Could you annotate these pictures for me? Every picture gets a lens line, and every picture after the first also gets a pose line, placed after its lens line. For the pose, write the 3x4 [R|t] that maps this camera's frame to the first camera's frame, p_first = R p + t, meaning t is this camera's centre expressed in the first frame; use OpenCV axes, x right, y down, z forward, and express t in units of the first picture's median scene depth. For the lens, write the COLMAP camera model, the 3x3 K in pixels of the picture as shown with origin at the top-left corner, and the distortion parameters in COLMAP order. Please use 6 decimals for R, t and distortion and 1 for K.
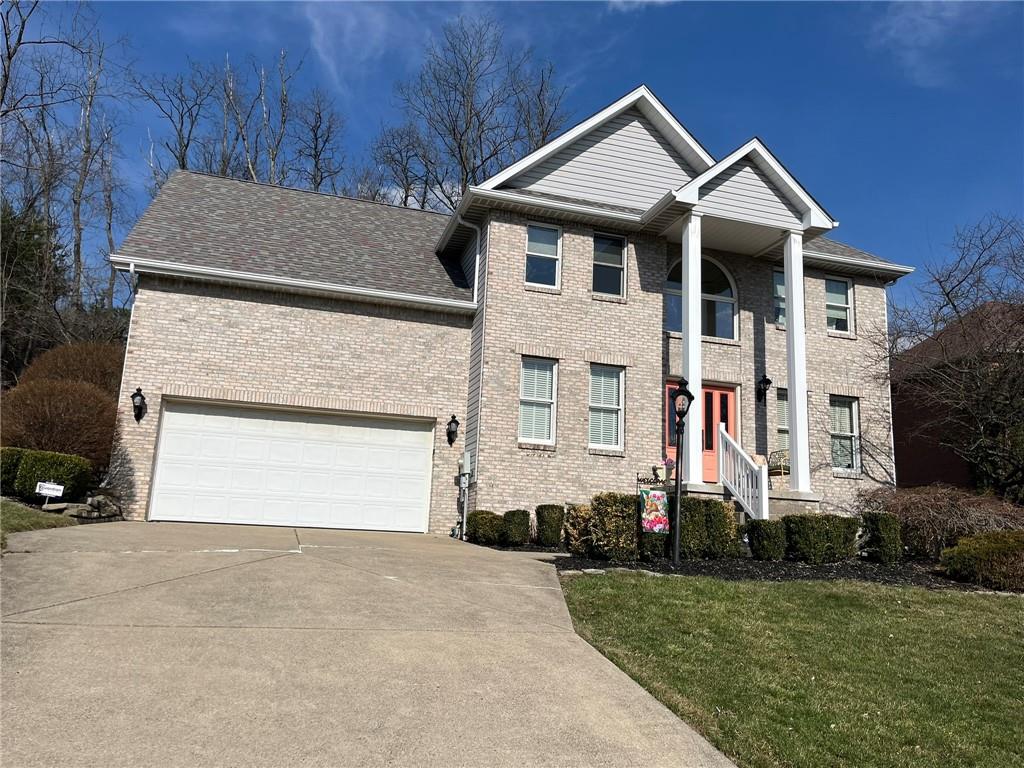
lens RADIAL K [[769.1, 0, 512.5], [0, 769.1, 394.2], [0, 0, 1]] dist [0.002514, -0.004513]
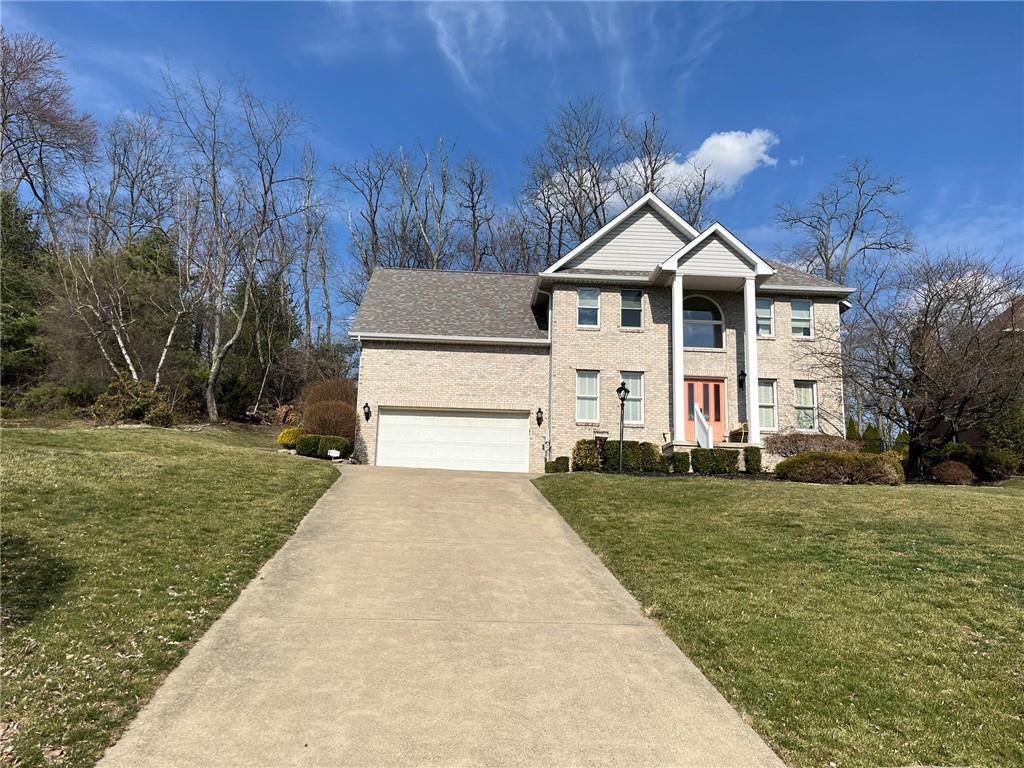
lens RADIAL K [[780.5, 0, 512.0], [0, 780.5, 384.0], [0, 0, 1]] dist [0.005116, -0.084800]
pose [[0.970094, -0.064224, -0.234079, 0.258383], [0.061476, 0.997927, -0.019023, 0.003492], [0.234815, 0.004064, 0.972032, -0.648054]]
